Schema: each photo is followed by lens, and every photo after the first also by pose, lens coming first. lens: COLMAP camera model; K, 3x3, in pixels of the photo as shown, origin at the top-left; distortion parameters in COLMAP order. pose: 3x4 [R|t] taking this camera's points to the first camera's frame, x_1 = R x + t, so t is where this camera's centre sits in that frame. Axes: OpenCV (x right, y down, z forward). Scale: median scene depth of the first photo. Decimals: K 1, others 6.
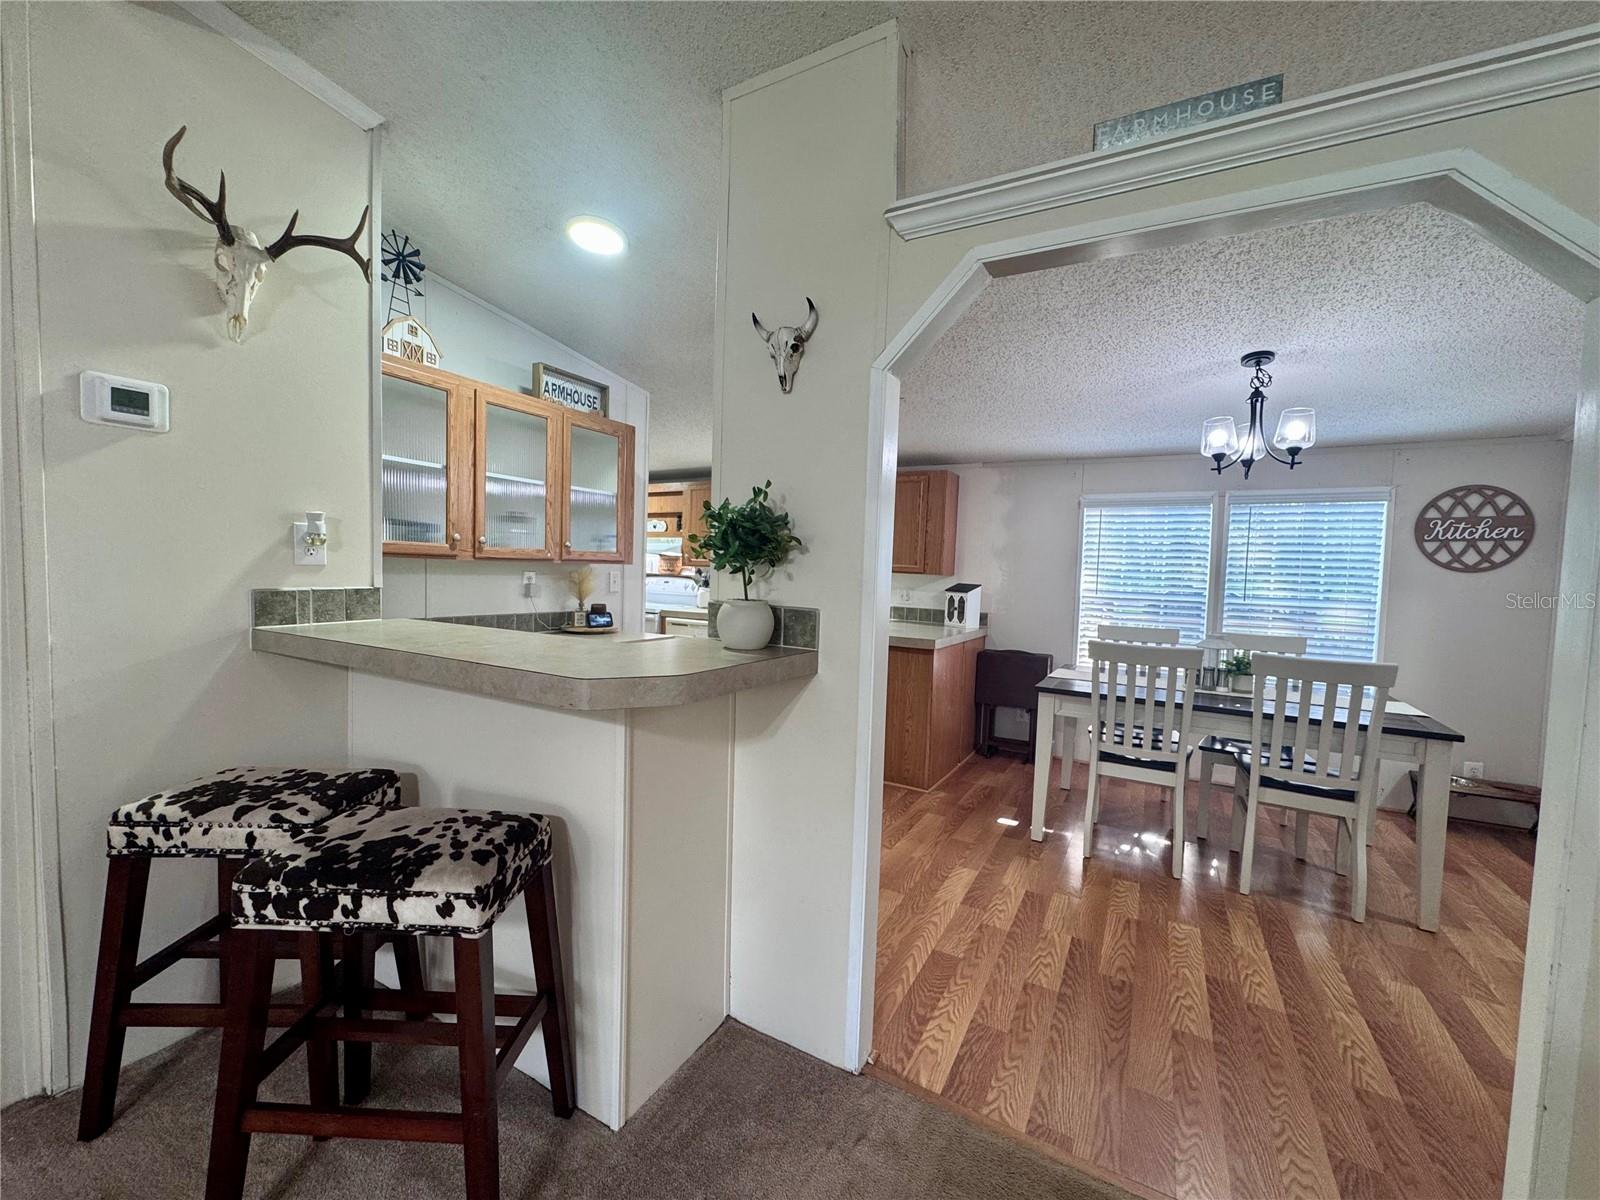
lens RADIAL K [[637.3, 0, 800.0], [0, 637.3, 600.0], [0, 0, 1]] dist [-0.001182, -0.000291]
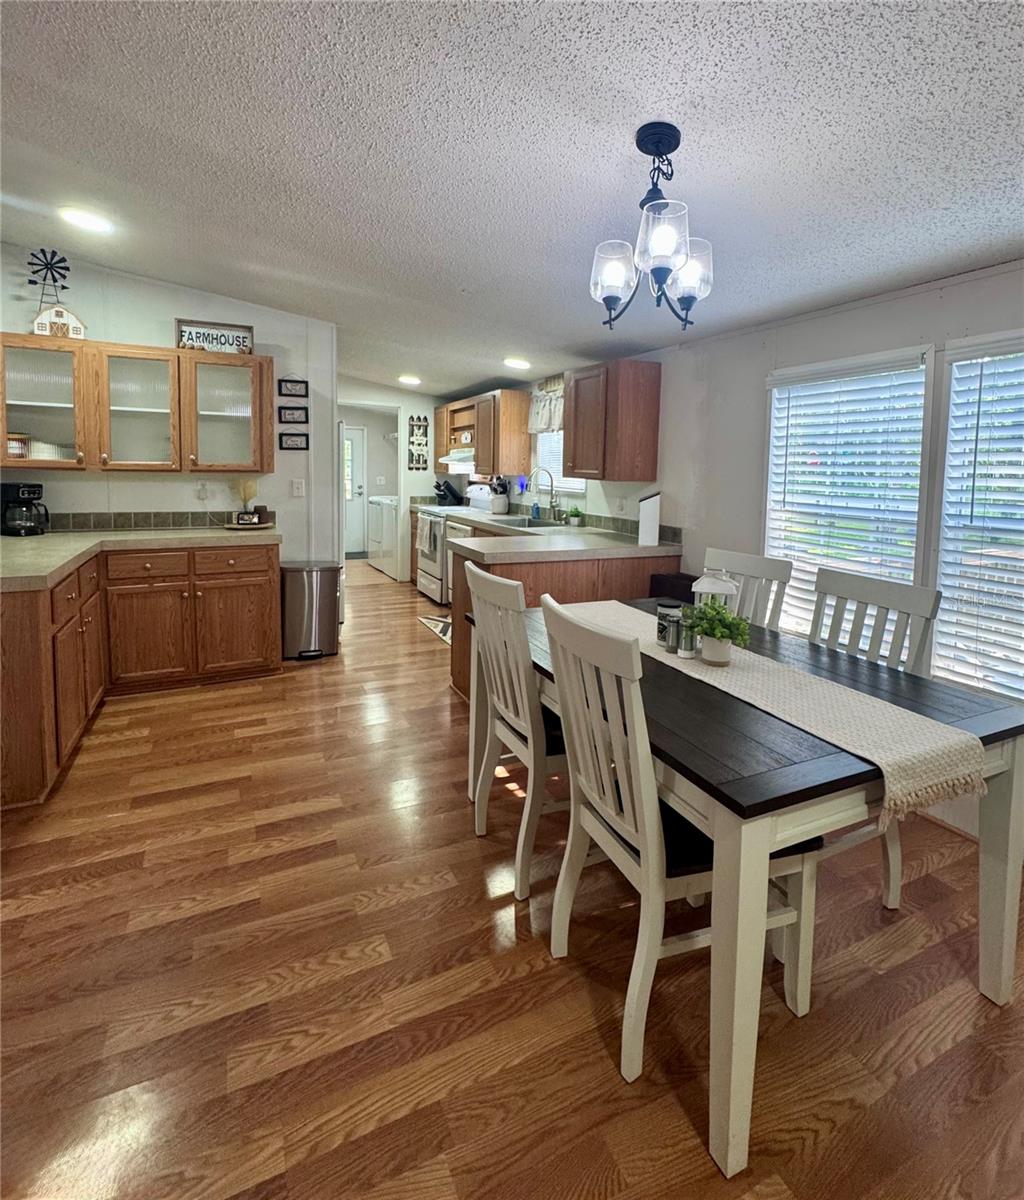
lens RADIAL K [[593.8, 0, 491.1], [0, 593.8, 512.1], [0, 0, 1]] dist [-0.002454, -0.000493]
pose [[0.820504, 0.027223, -0.570992, 0.734777], [-0.021437, 0.999628, 0.016855, -0.010854], [0.571239, -0.001589, 0.820782, 0.335085]]
